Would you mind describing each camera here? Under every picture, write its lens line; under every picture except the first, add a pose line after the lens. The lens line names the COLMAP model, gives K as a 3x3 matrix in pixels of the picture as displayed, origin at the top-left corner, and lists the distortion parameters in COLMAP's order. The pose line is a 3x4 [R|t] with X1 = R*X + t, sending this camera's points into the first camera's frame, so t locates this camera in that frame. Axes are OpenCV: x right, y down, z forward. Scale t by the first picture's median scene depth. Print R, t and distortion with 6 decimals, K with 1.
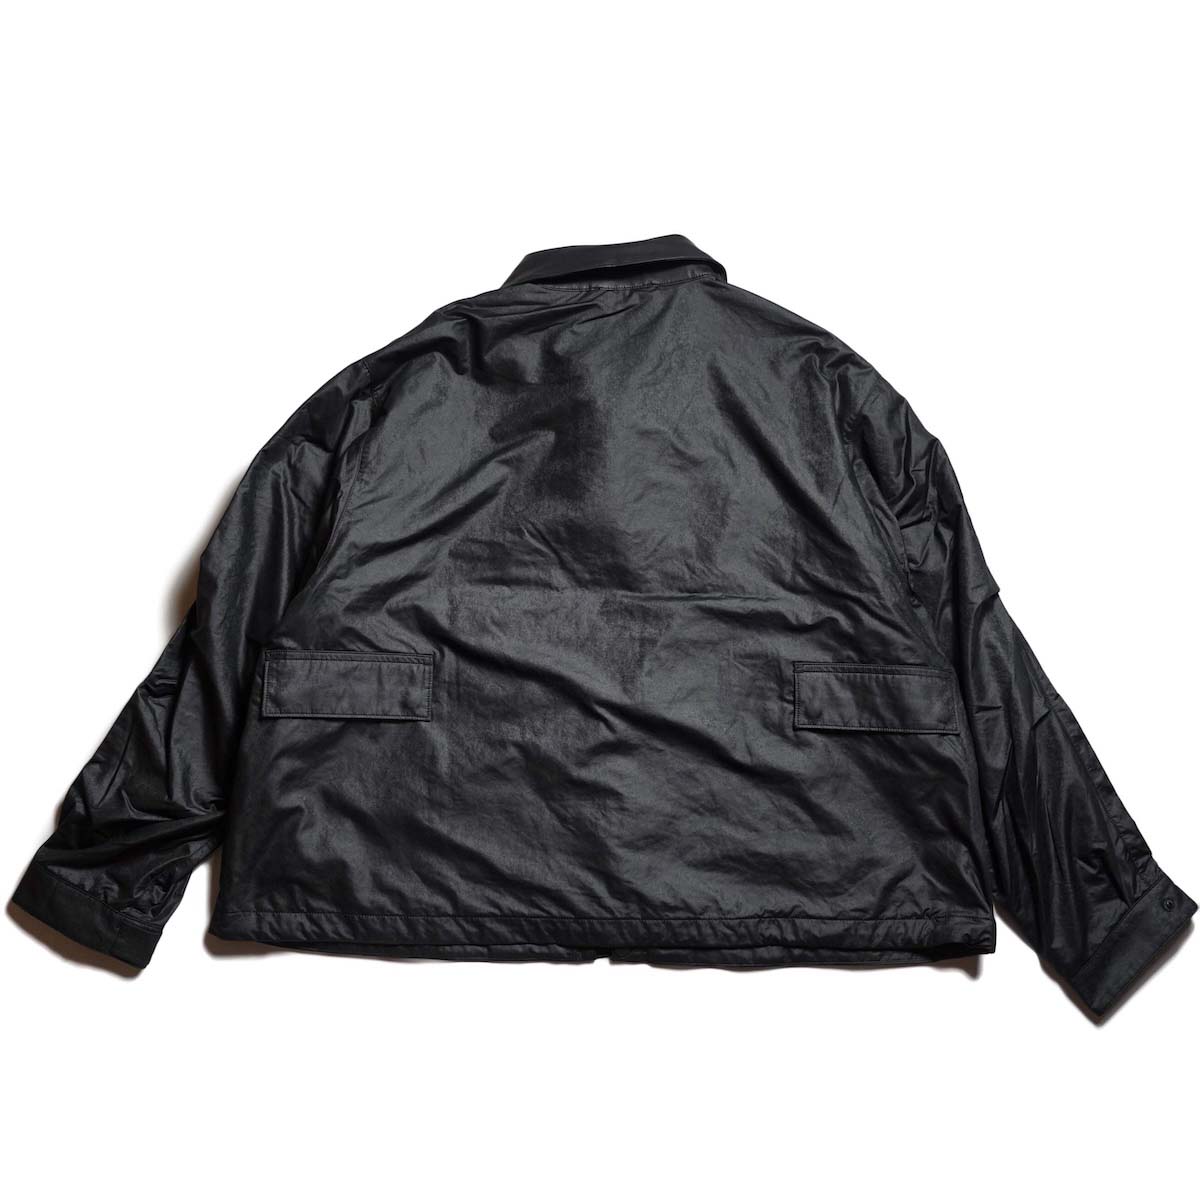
lens RADIAL K [[1430.0, 0, 597.9], [0, 1430.0, 600.8], [0, 0, 1]] dist [-0.027616, 0.000000]
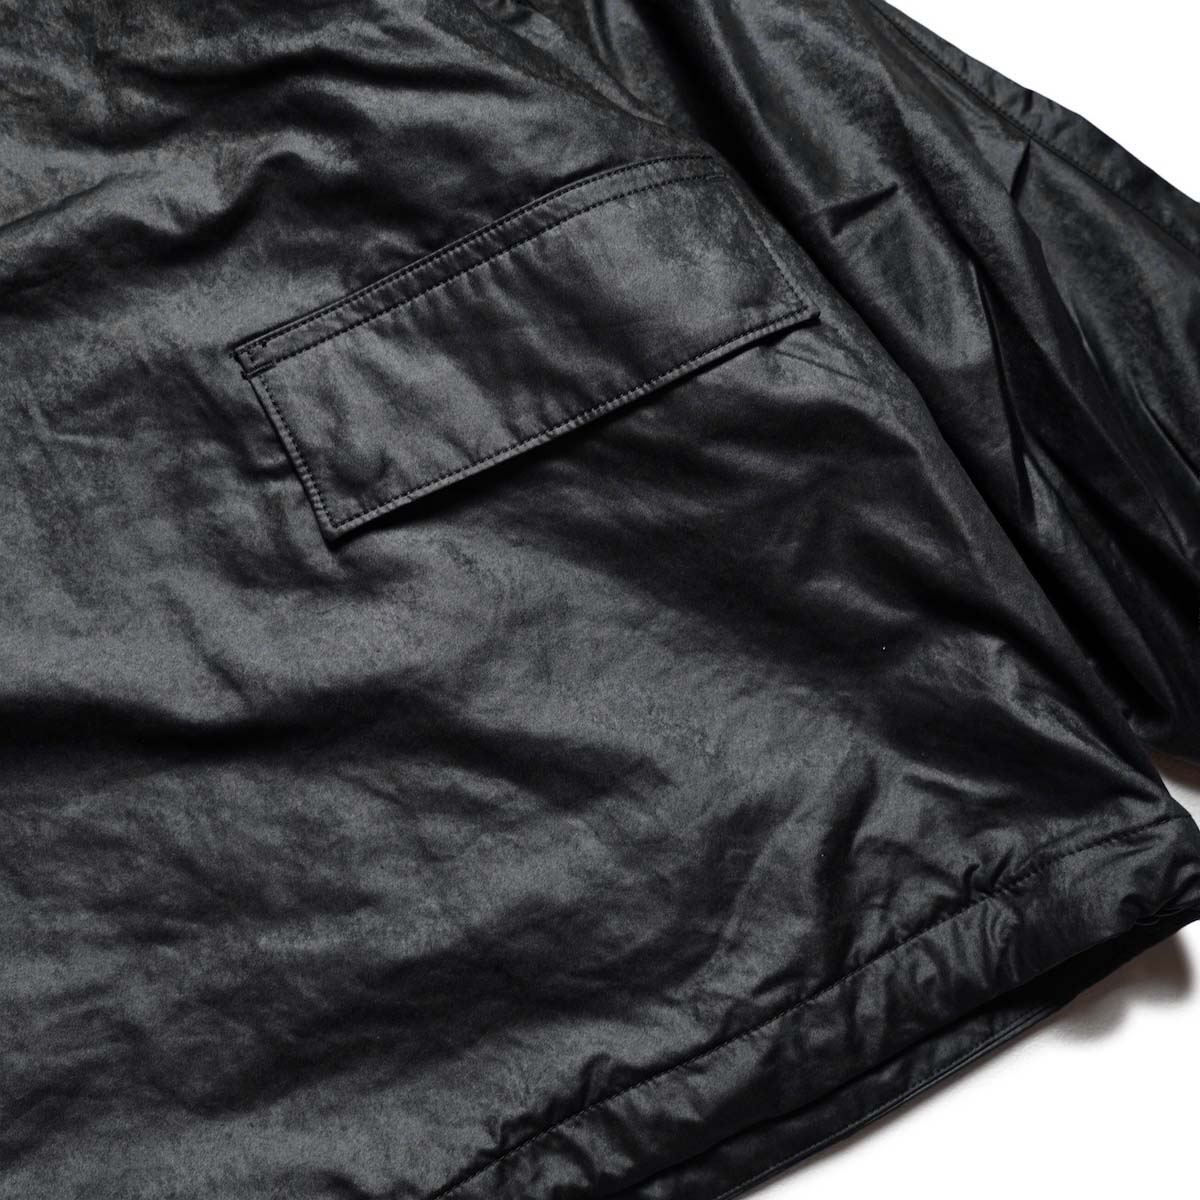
lens RADIAL K [[1430.0, 0, 601.6], [0, 1430.0, 599.8], [0, 0, 1]] dist [-0.027616, 0.000000]
pose [[0.888981, -0.449635, 0.086839, 0.157809], [0.444017, 0.892716, 0.076855, 0.102872], [-0.112079, -0.029764, 0.993253, 0.696174]]
